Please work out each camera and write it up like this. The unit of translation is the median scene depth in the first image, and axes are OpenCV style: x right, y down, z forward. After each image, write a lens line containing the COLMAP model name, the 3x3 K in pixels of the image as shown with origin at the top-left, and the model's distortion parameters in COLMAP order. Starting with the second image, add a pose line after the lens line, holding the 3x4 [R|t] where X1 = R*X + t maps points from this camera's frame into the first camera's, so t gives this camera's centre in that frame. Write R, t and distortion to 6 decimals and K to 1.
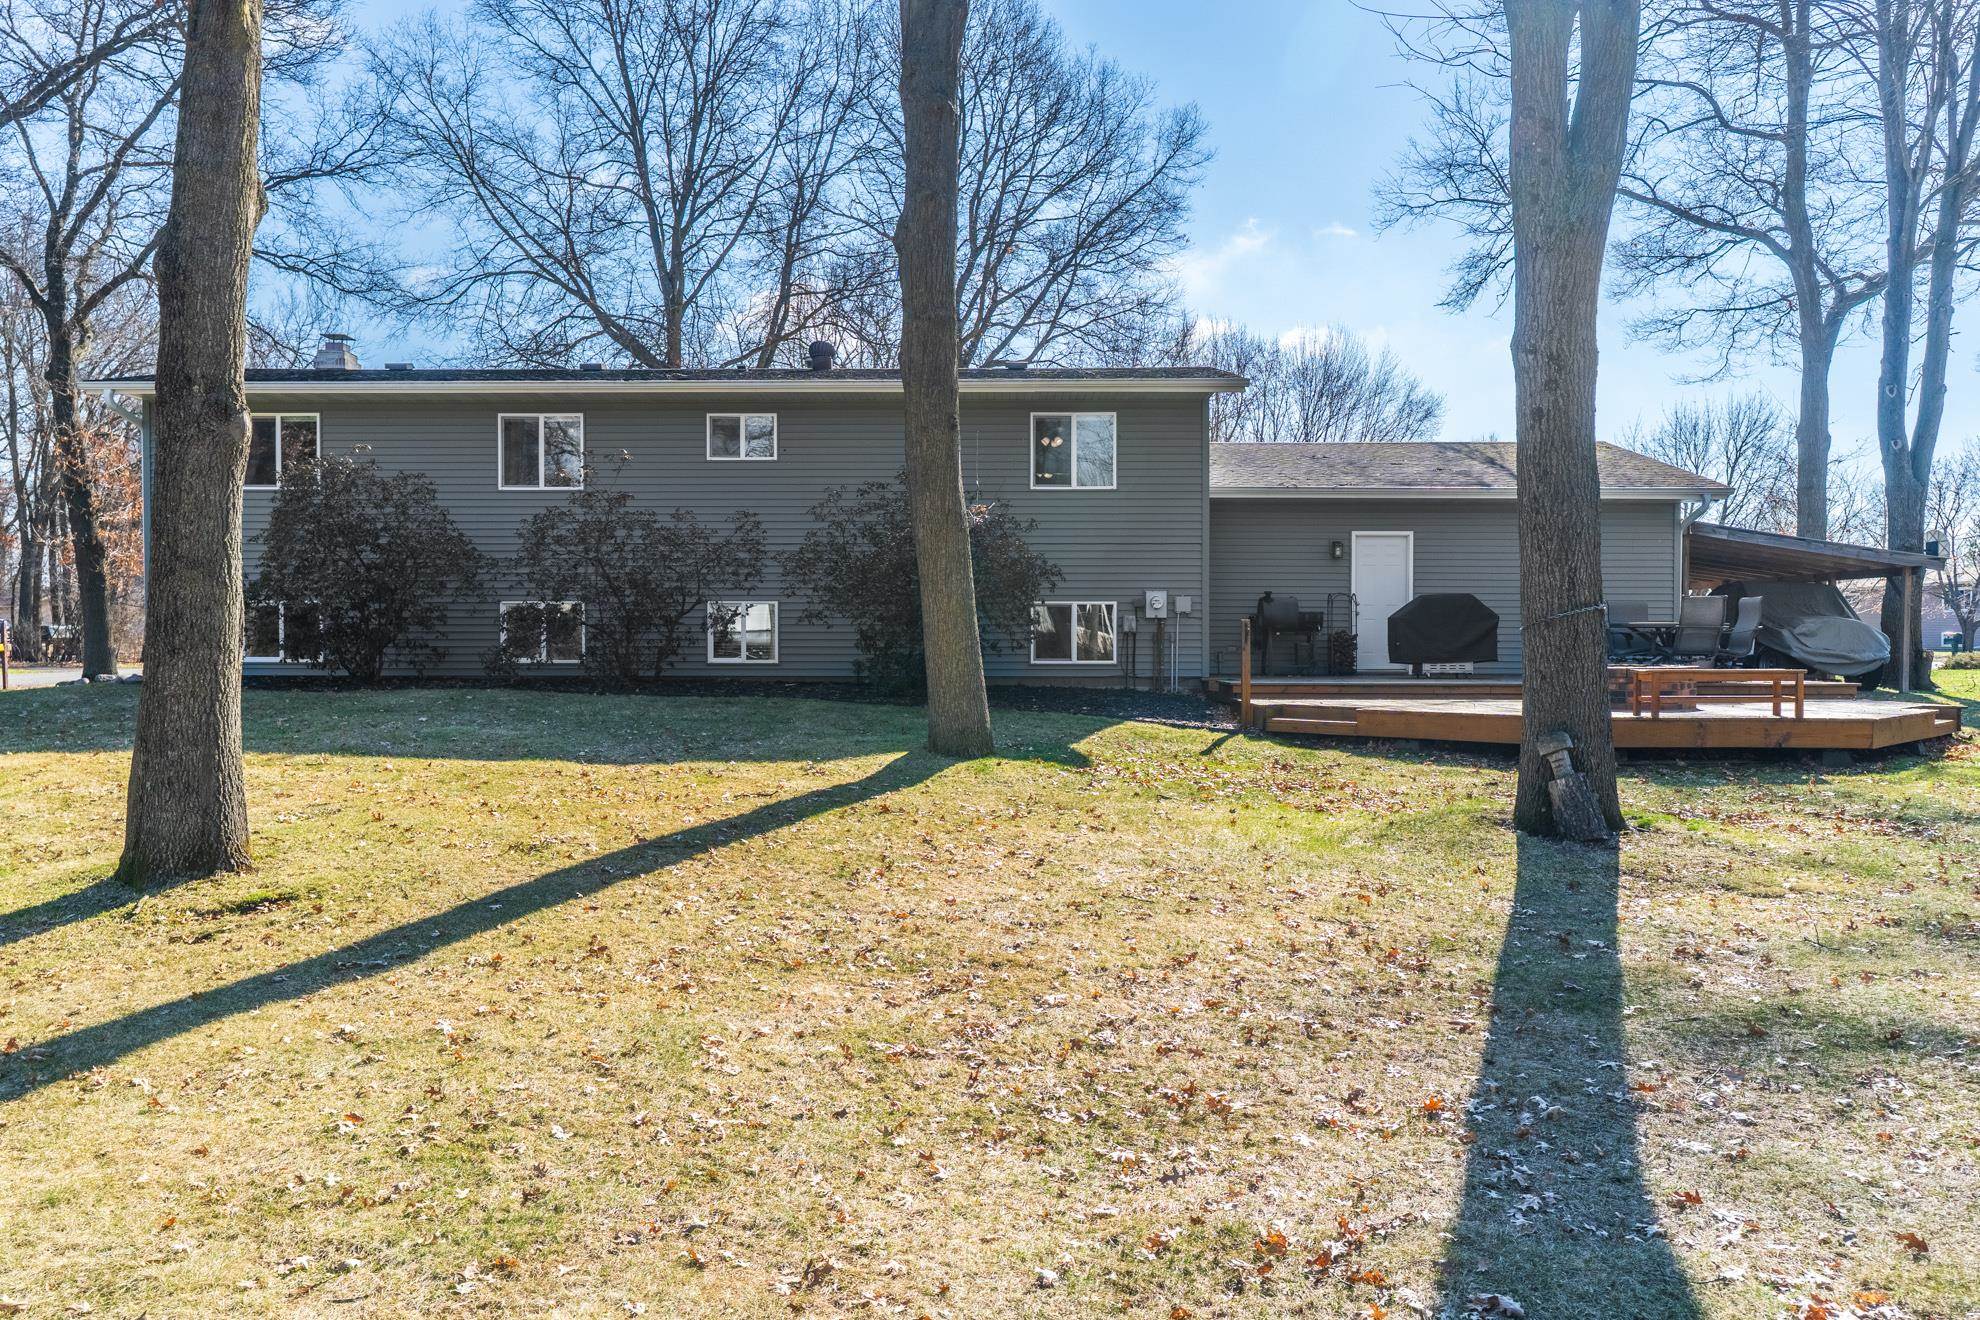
lens RADIAL K [[1422.1, 0, 990.0], [0, 1422.1, 660.0], [0, 0, 1]] dist [0.001113, 0.000560]
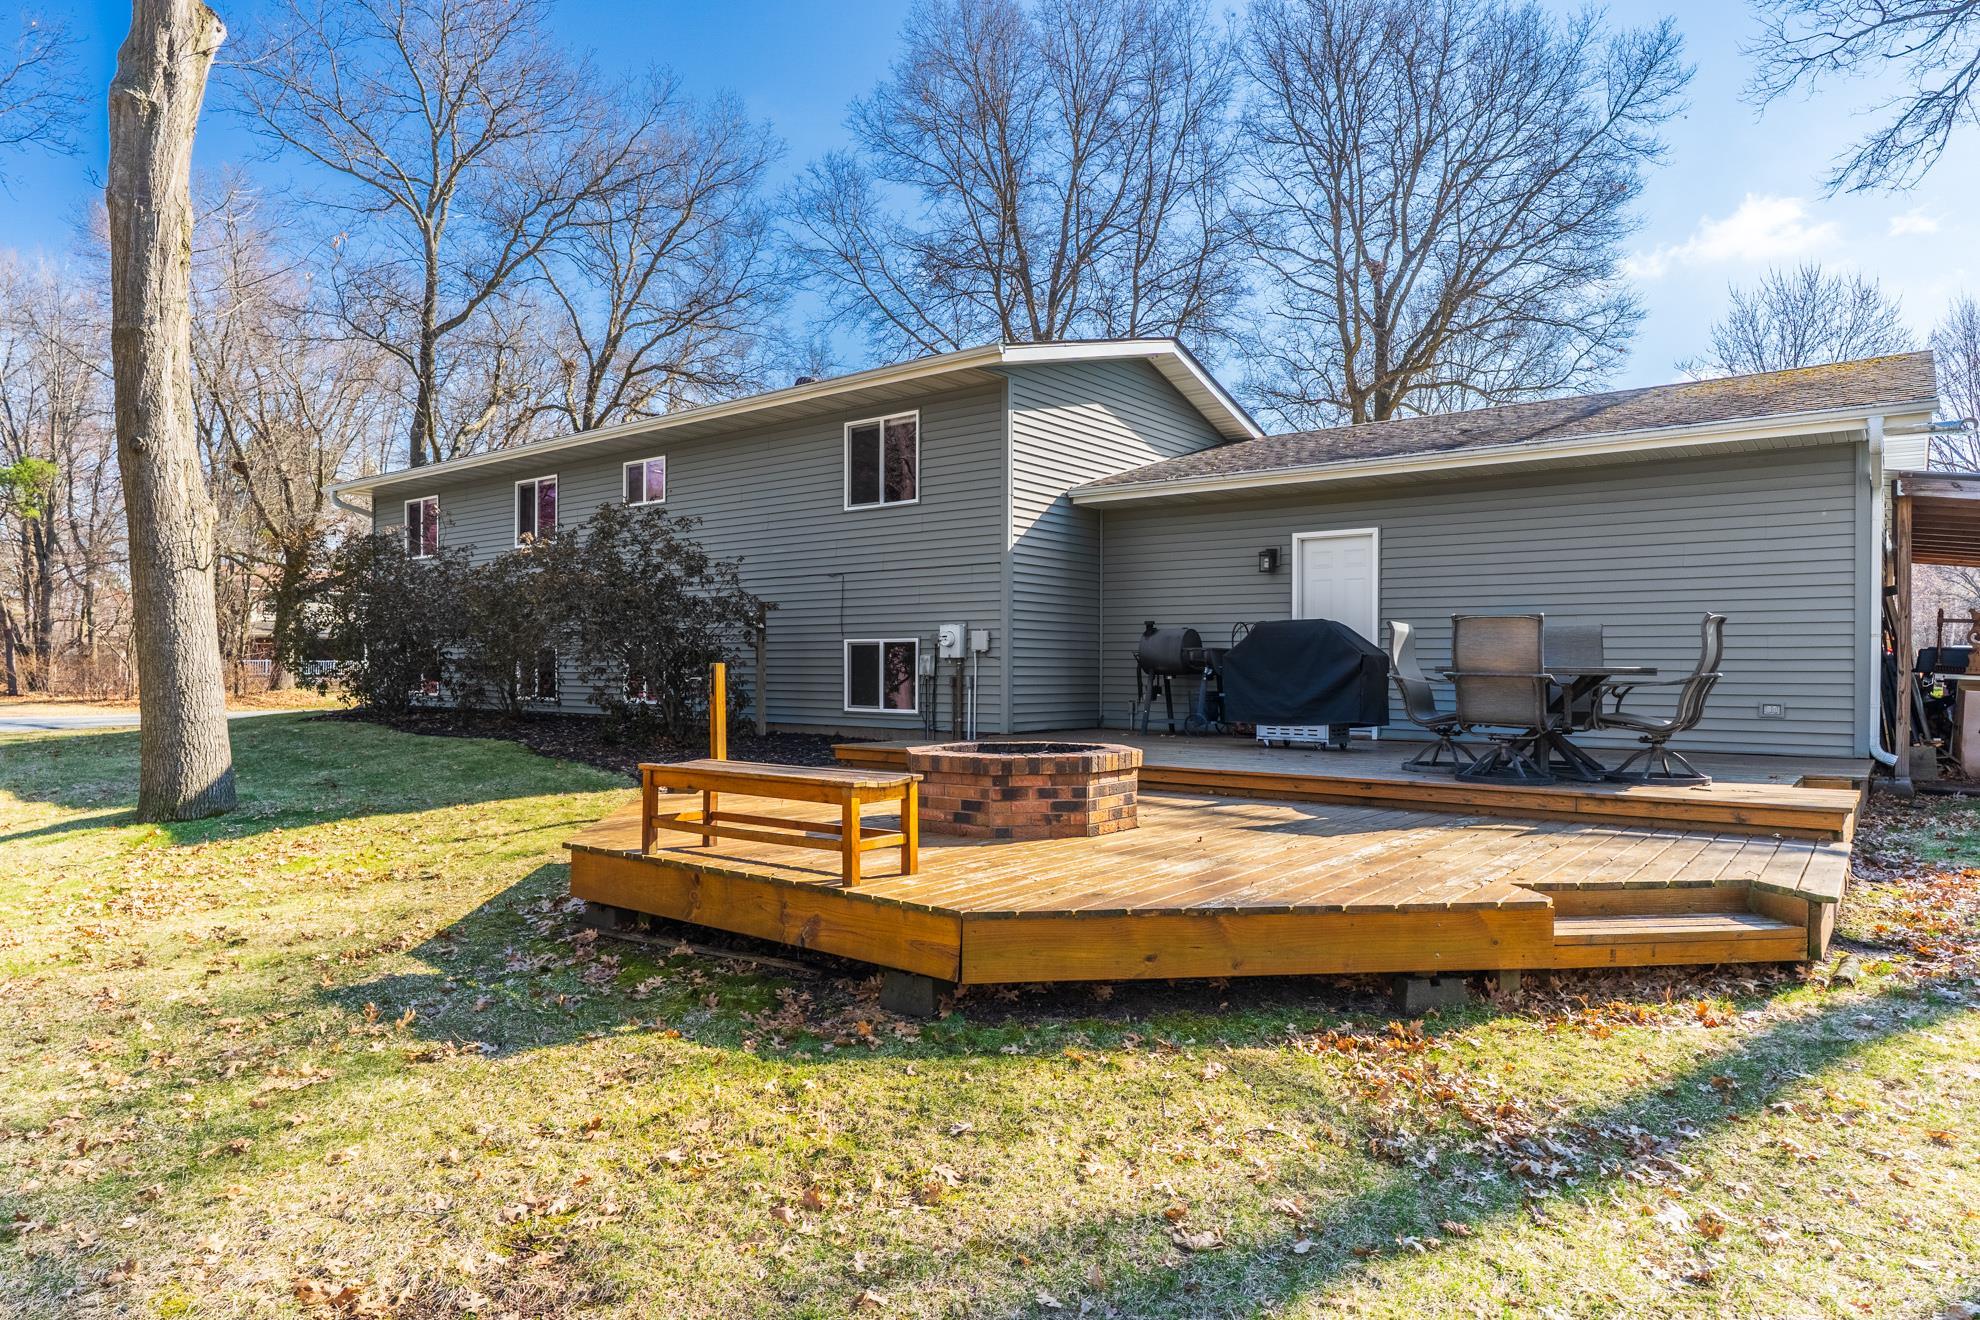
lens RADIAL K [[1205.9, 0, 990.0], [0, 1205.9, 660.0], [0, 0, 1]] dist [0.002139, 0.000398]
pose [[0.790754, -0.001529, -0.612132, 0.546414], [-0.012490, 0.999748, -0.018633, -0.015782], [0.612007, 0.022379, 0.790536, 0.473010]]
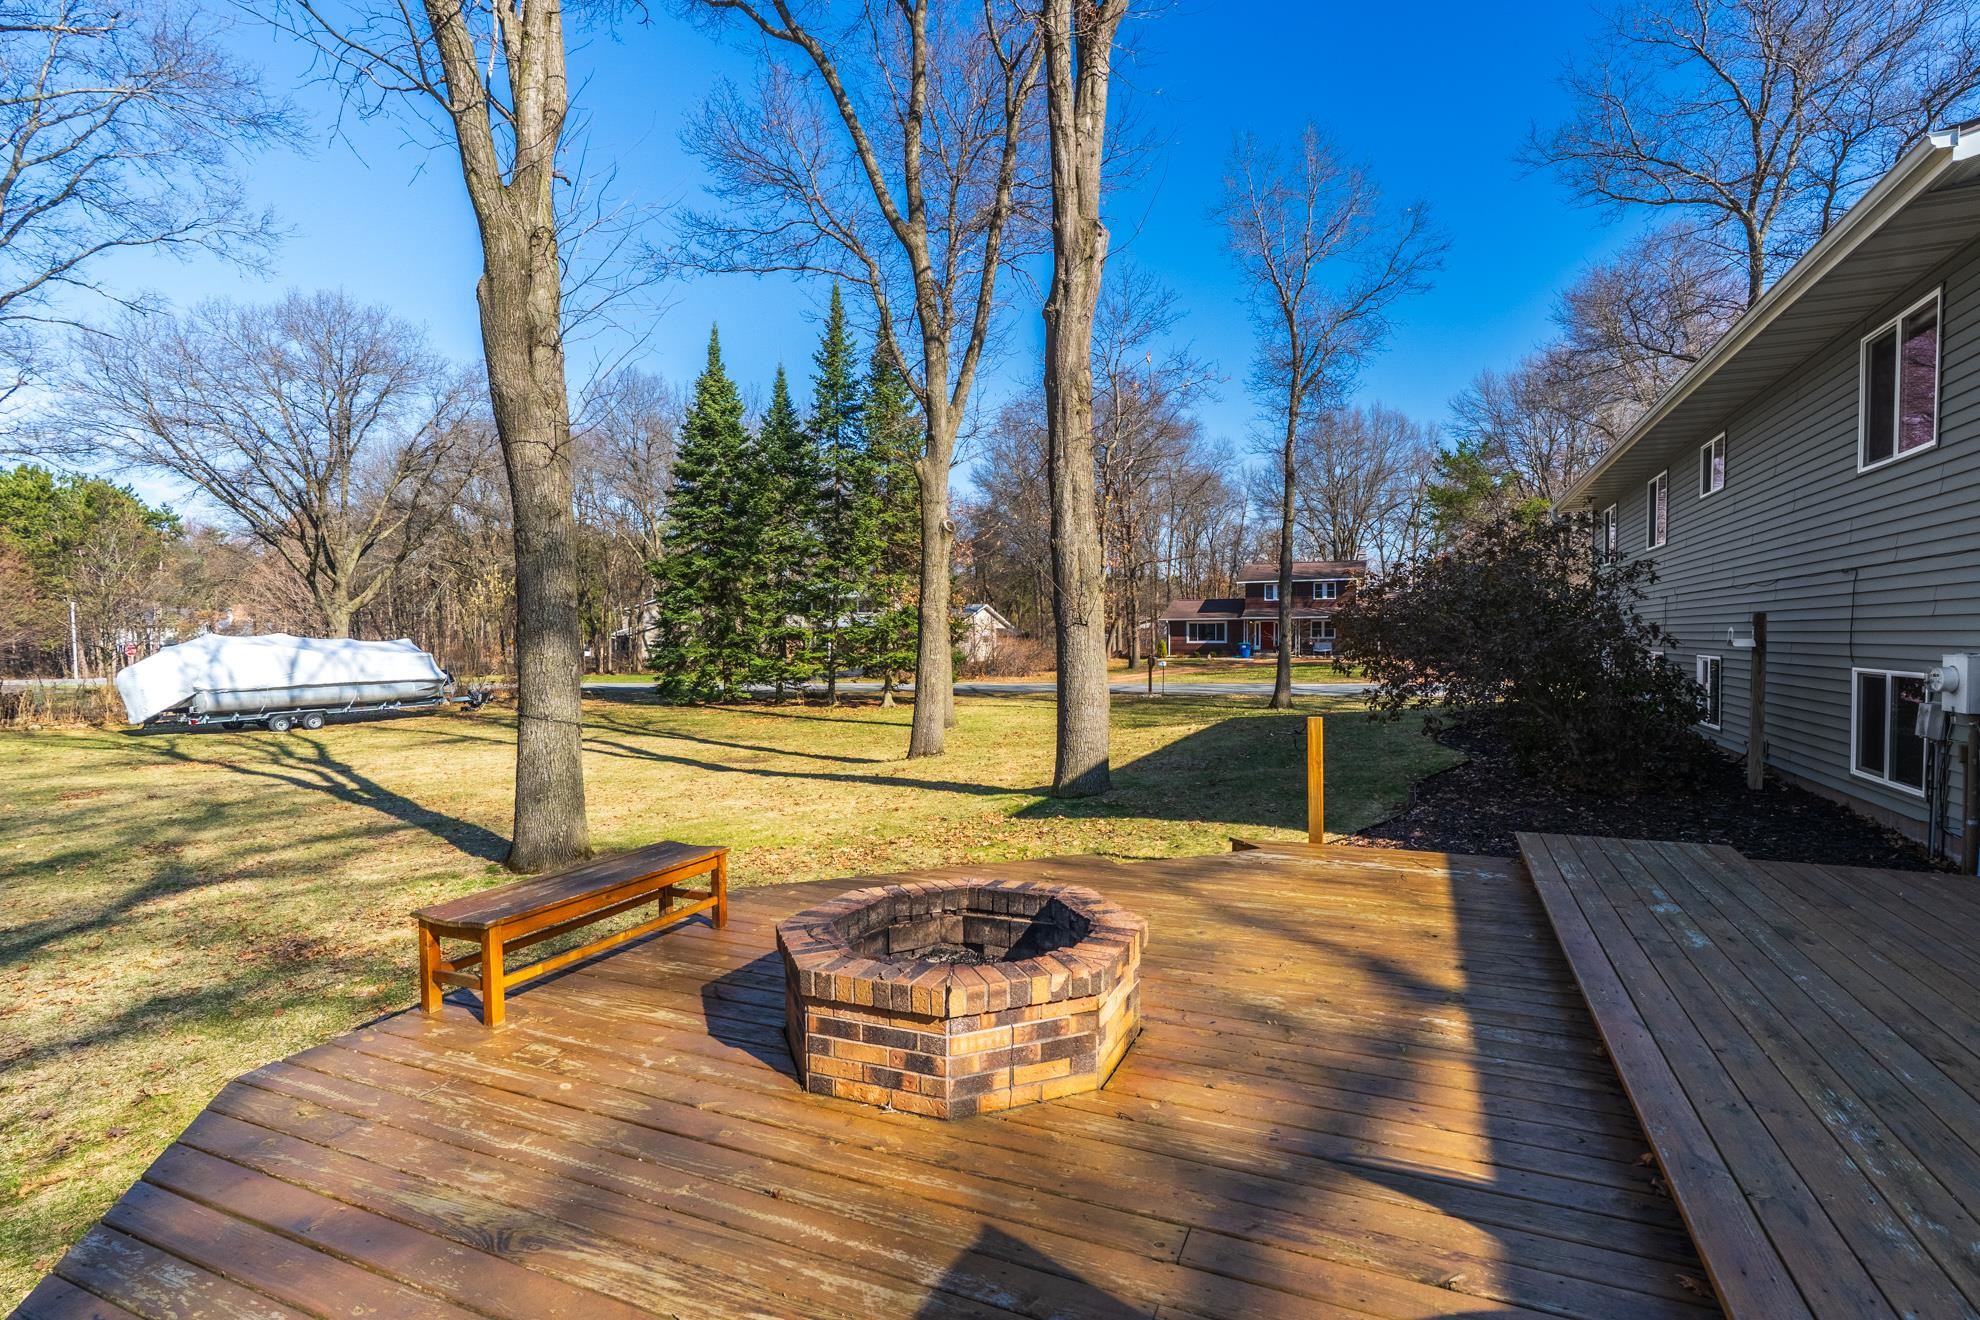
lens RADIAL K [[910.2, 0, 998.9], [0, 910.2, 663.3], [0, 0, 1]] dist [-0.003794, 0.000391]
pose [[-0.399391, 0.029987, -0.916290, 0.499904], [-0.008492, 0.999301, 0.036405, -0.053405], [0.916741, 0.022321, -0.398857, 0.824788]]
